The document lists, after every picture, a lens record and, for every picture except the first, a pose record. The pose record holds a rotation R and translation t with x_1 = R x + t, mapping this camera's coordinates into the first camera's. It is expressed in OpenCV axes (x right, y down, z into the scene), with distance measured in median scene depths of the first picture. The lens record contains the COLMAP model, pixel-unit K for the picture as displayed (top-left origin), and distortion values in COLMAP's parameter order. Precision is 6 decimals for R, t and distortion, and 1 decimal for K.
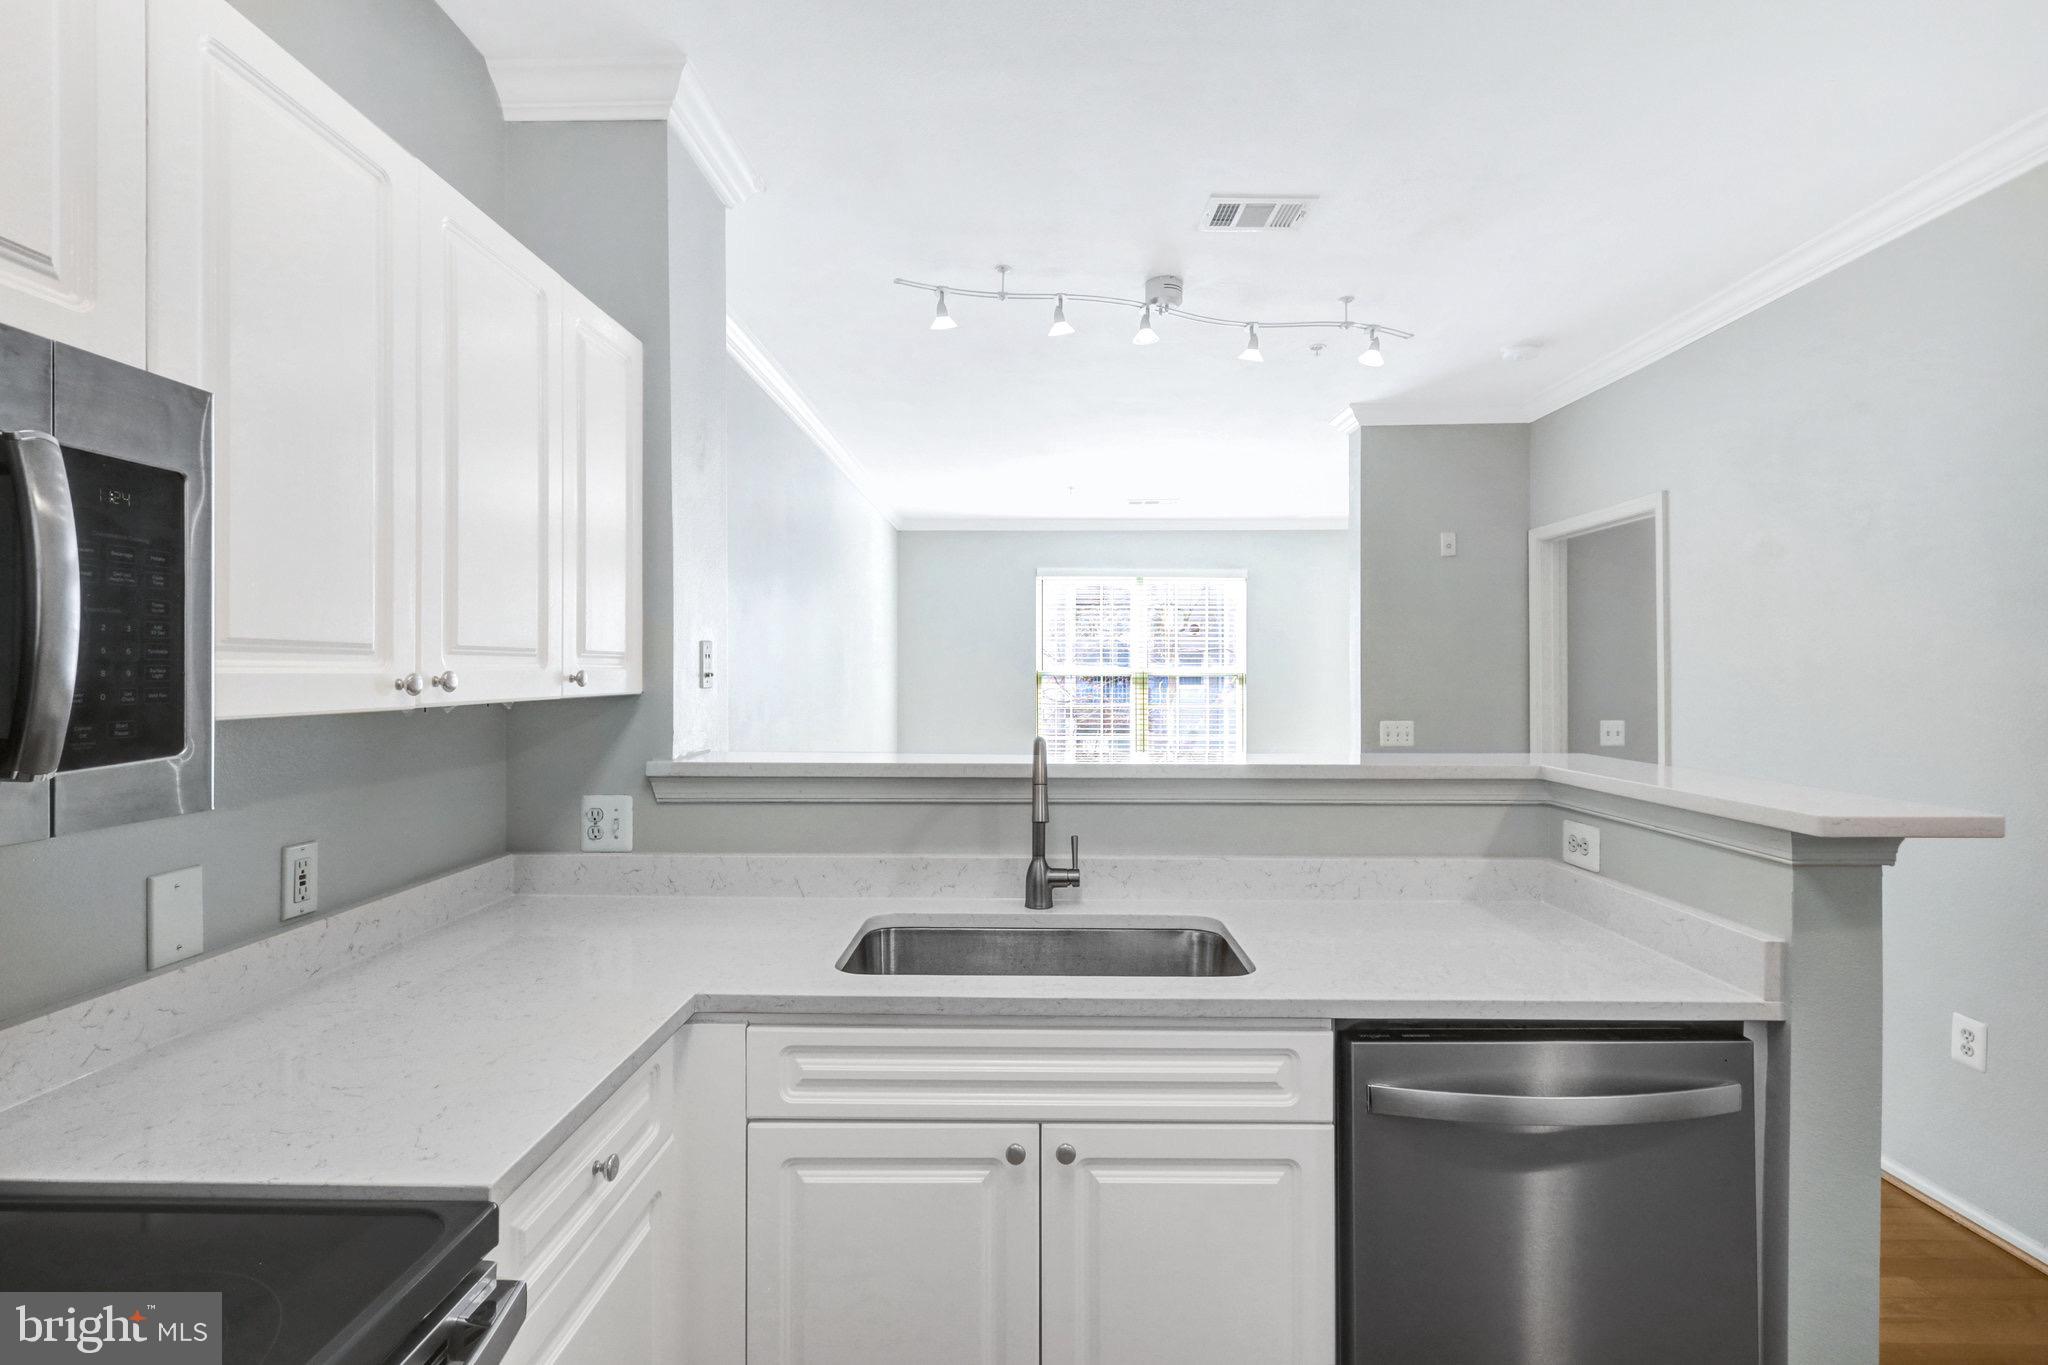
lens RADIAL K [[960.2, 0, 1027.2], [0, 960.2, 681.1], [0, 0, 1]] dist [0.001032, -0.000207]
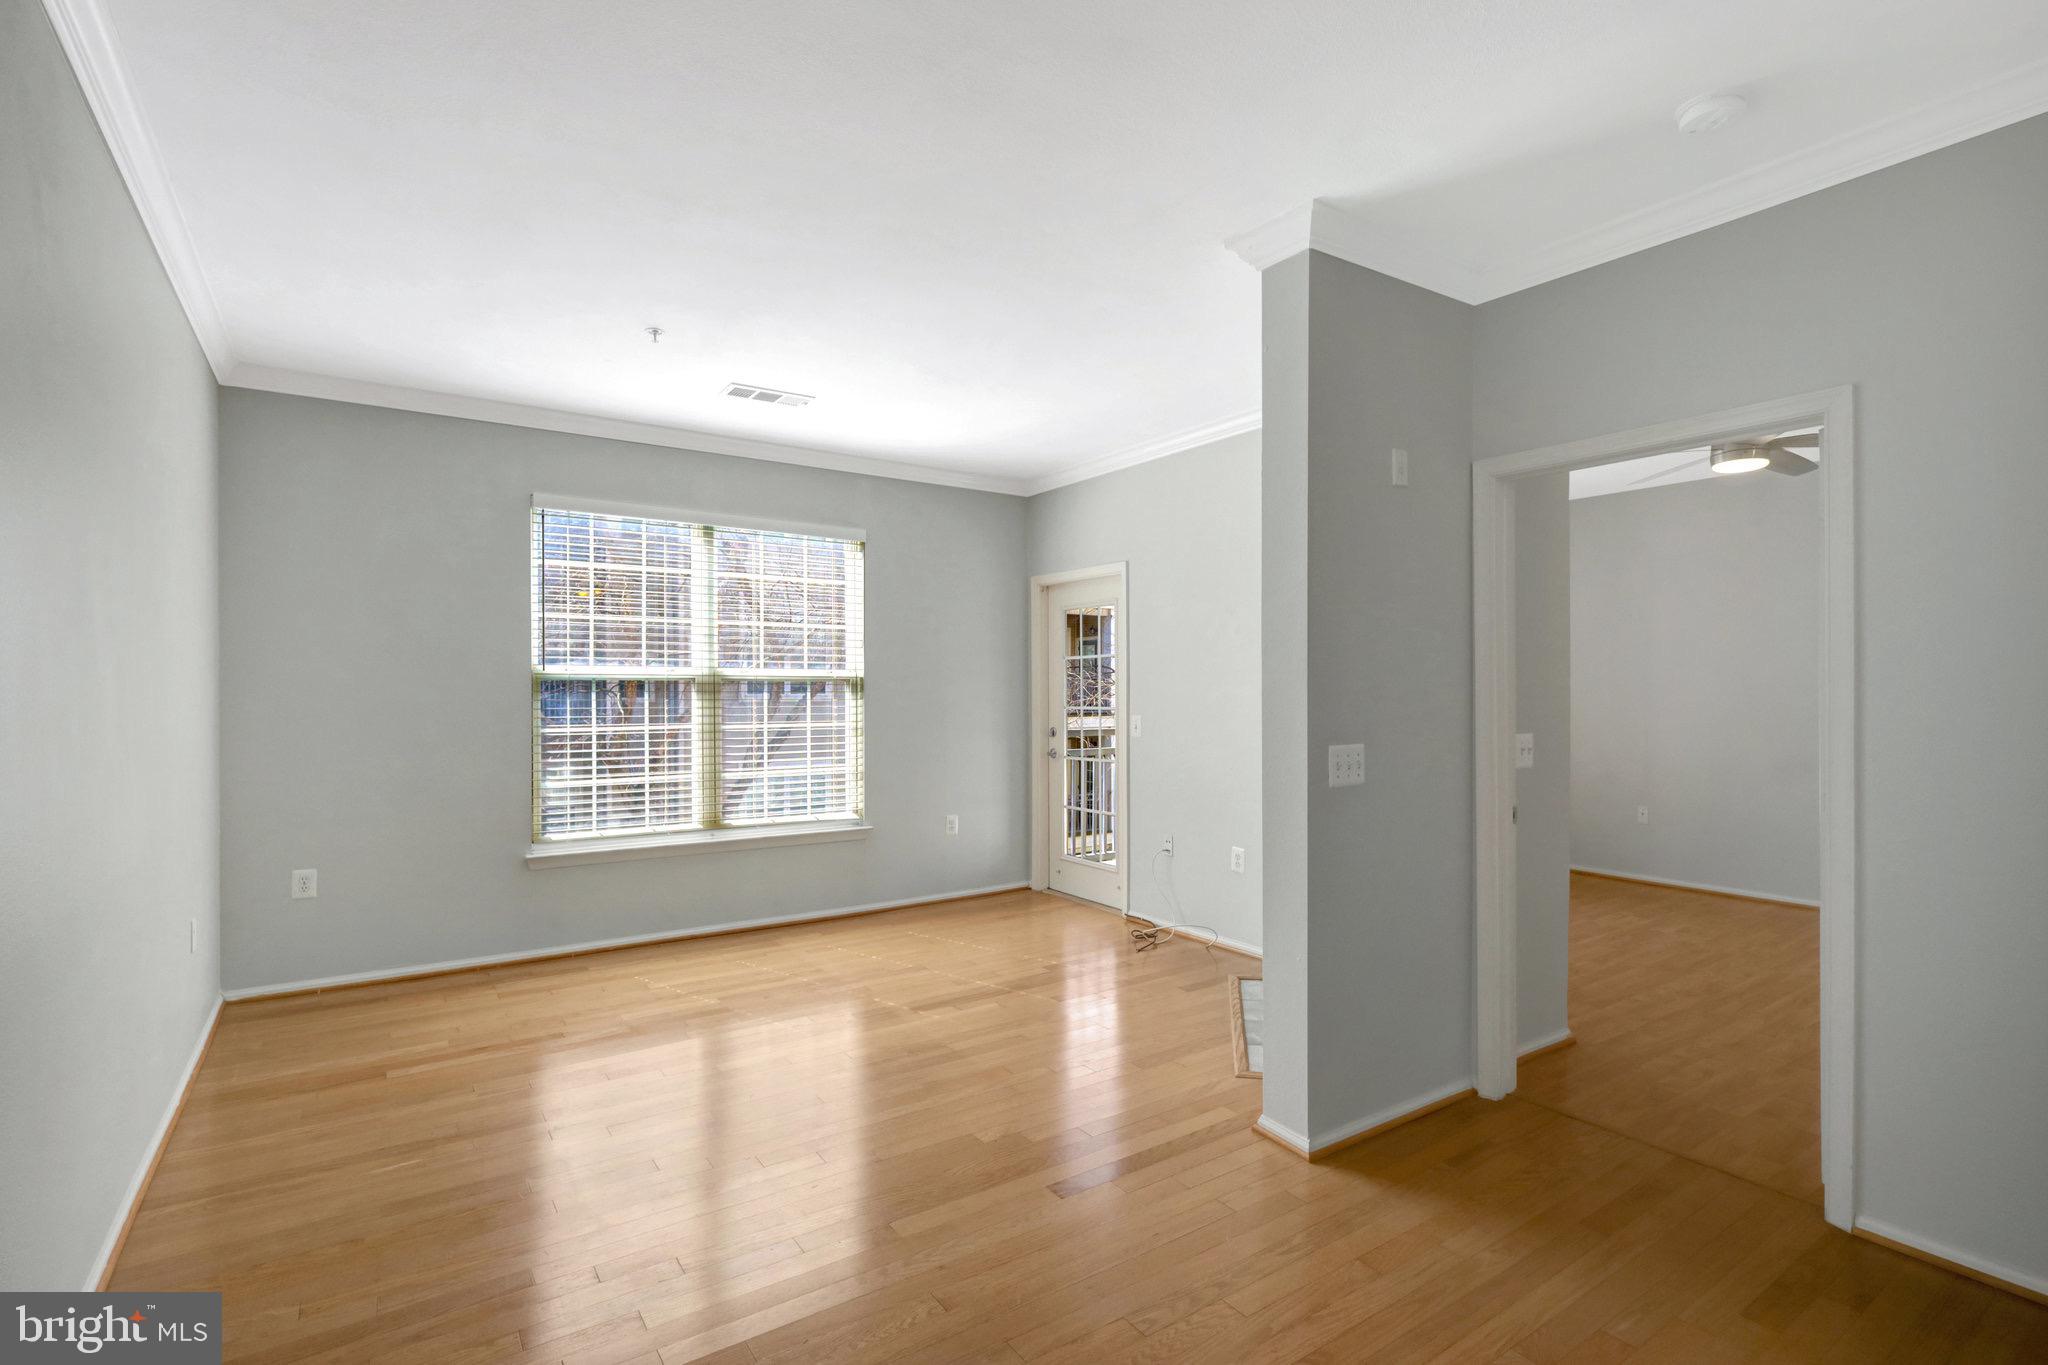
lens RADIAL K [[961.3, 0, 1025.5], [0, 961.3, 689.9], [0, 0, 1]] dist [-0.001103, 0.000226]
pose [[0.821877, 0.004094, 0.569650, -0.314349], [0.001331, 0.999958, -0.009107, 0.029337], [-0.569664, 0.008243, 0.821837, 1.476757]]
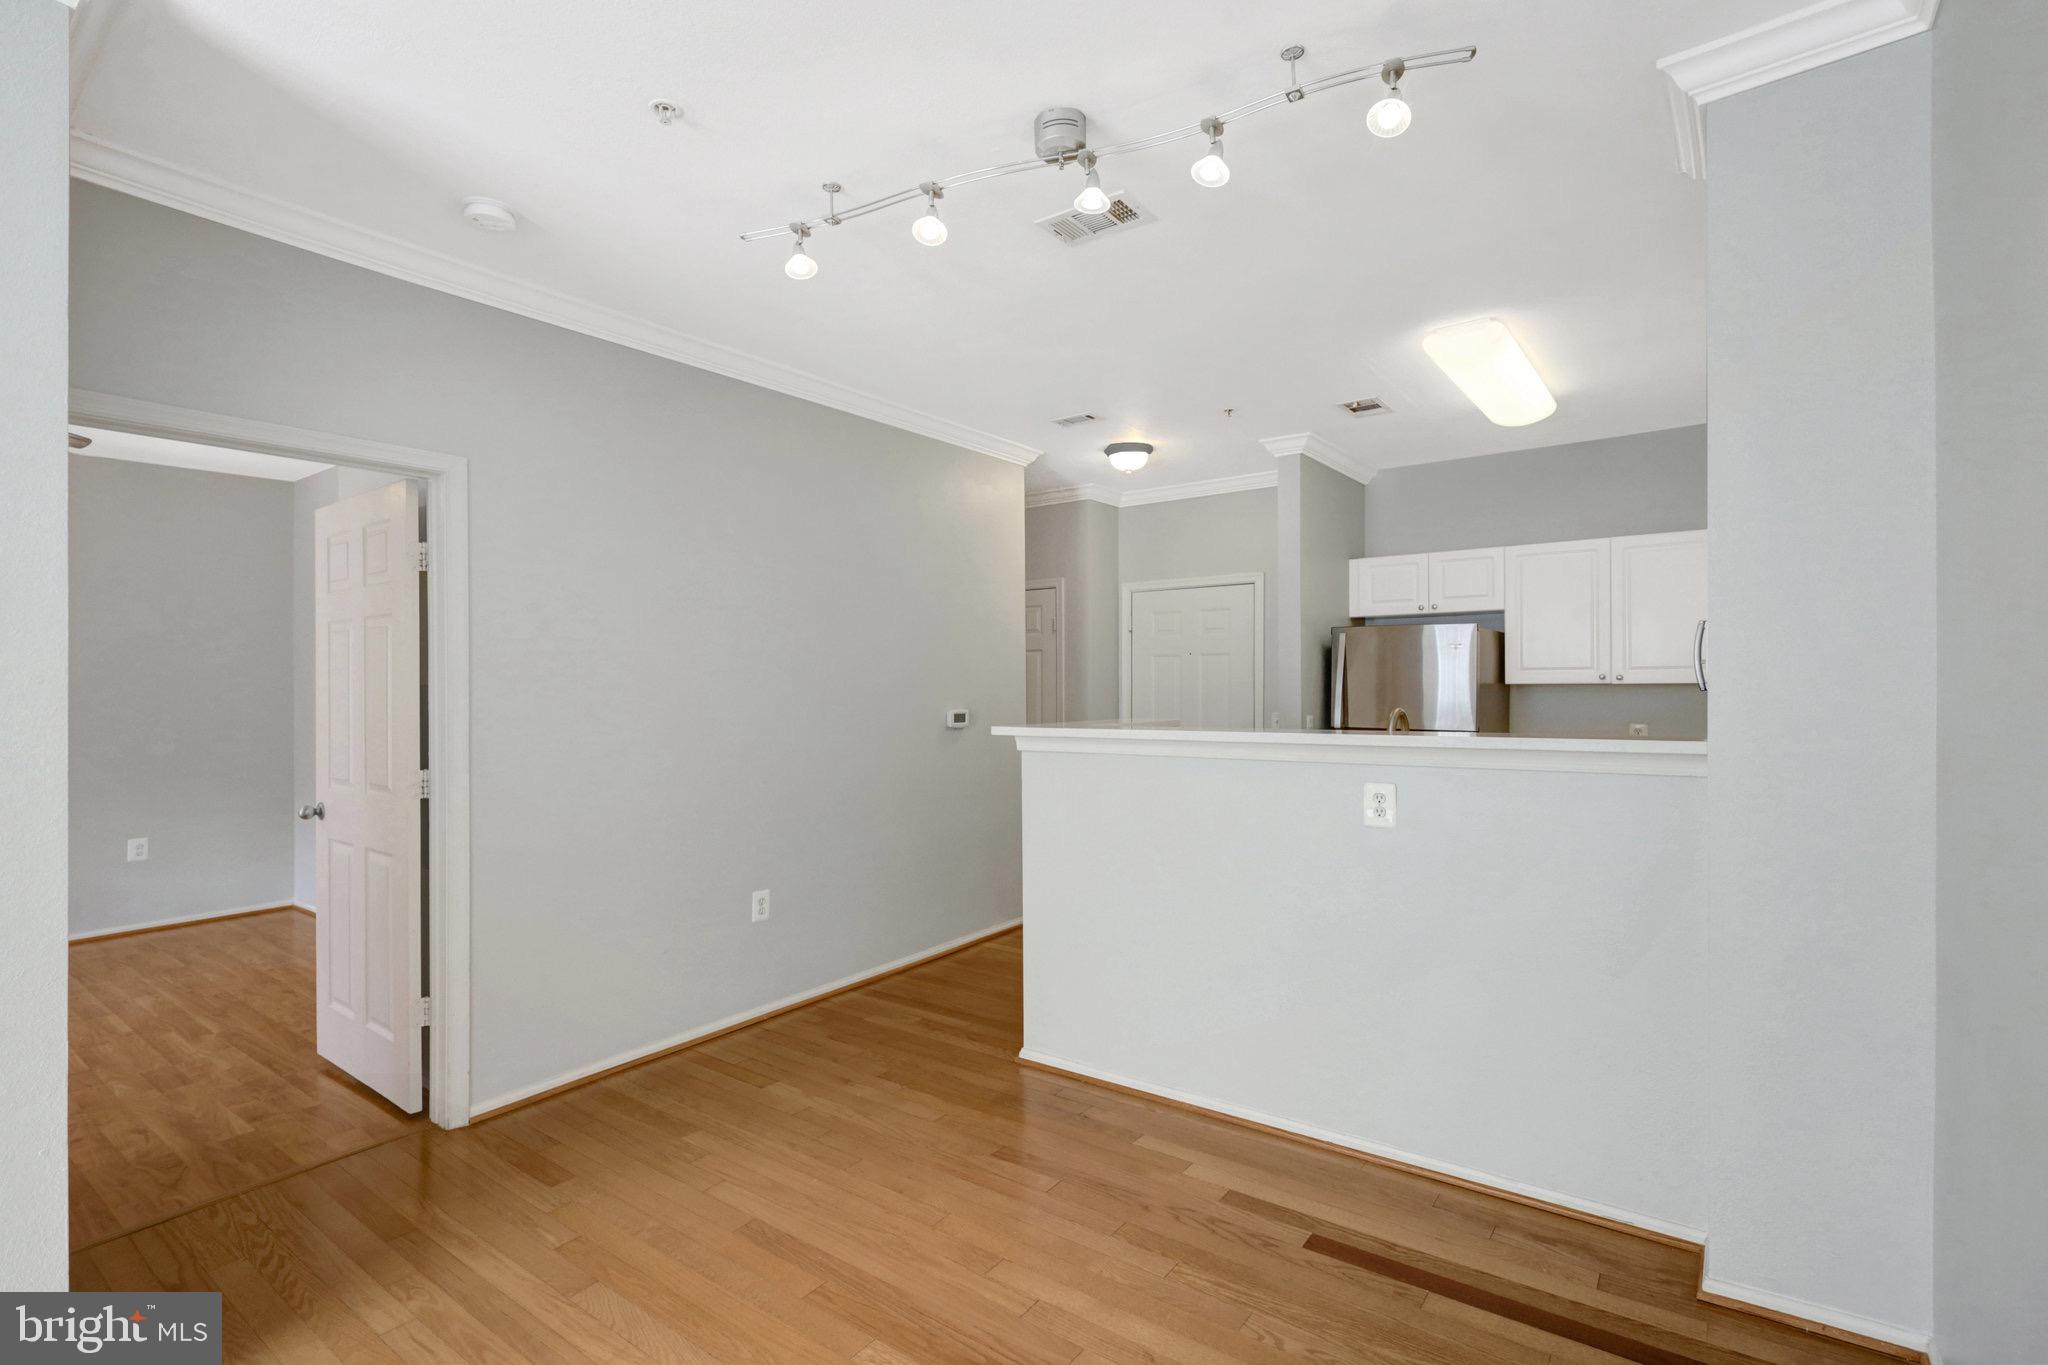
lens RADIAL K [[961.3, 0, 1025.5], [0, 961.3, 689.9], [0, 0, 1]] dist [-0.001103, 0.000226]
pose [[-0.809528, 0.006912, 0.587041, -0.406917], [0.014040, 0.999873, 0.007589, 0.005715], [-0.586914, 0.014386, -0.809521, 2.463734]]
